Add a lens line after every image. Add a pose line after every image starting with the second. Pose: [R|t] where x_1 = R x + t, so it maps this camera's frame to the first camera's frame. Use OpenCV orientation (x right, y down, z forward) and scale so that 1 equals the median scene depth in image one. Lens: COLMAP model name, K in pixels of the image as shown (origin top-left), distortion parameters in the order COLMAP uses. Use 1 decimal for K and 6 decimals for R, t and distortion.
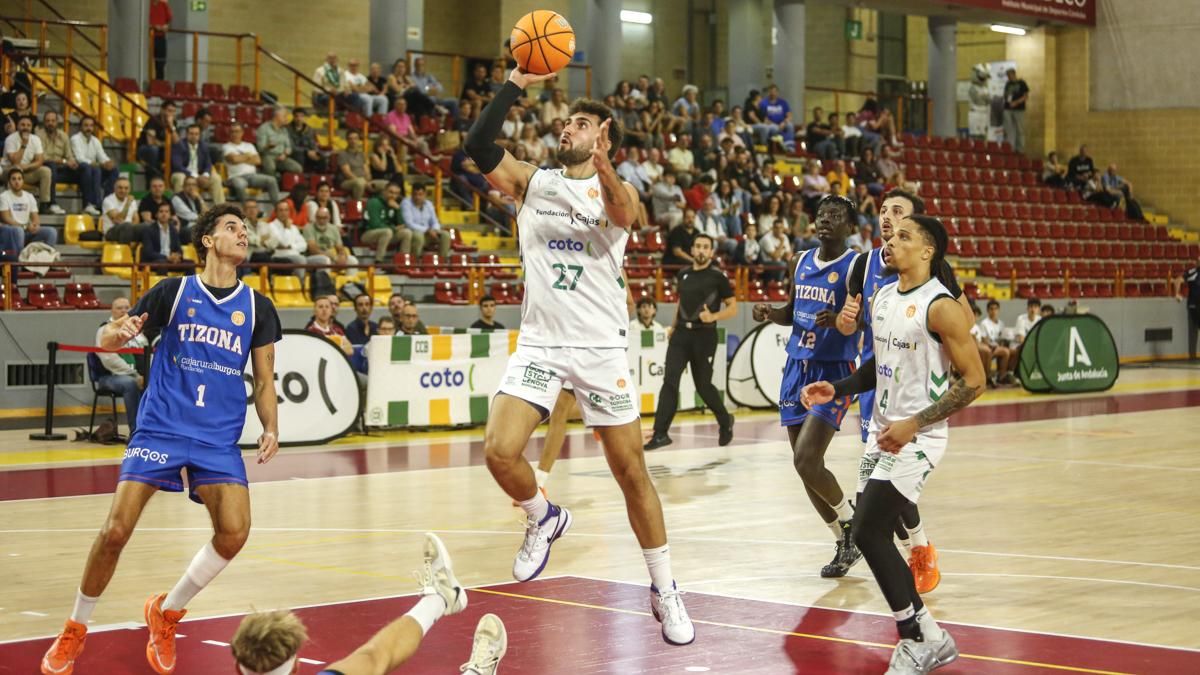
lens RADIAL K [[2389.7, 0, 591.0], [0, 2389.7, 345.2], [0, 0, 1]] dist [-0.120781, 0.000000]
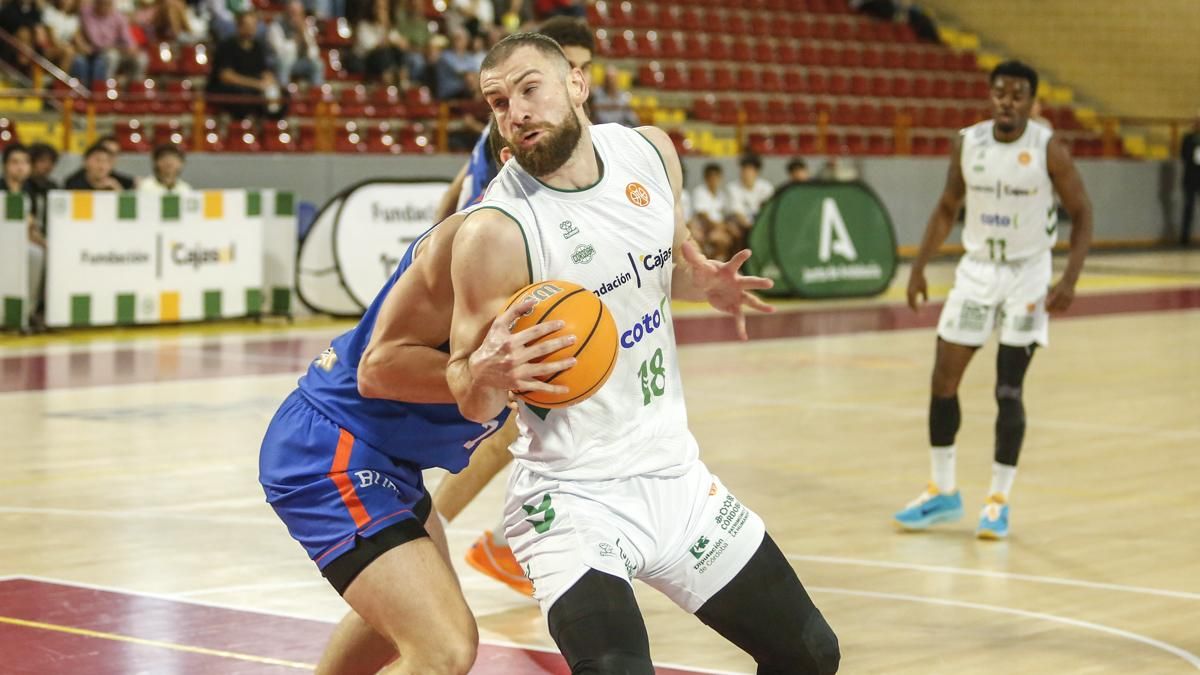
lens RADIAL K [[2389.7, 0, 599.3], [0, 2389.7, 336.1], [0, 0, 1]] dist [-0.120781, 0.000000]
pose [[0.998450, 0.012554, 0.054216, 0.104095], [-0.014681, 0.999131, 0.039003, 0.005256], [-0.053679, -0.039739, 0.997767, 0.343665]]
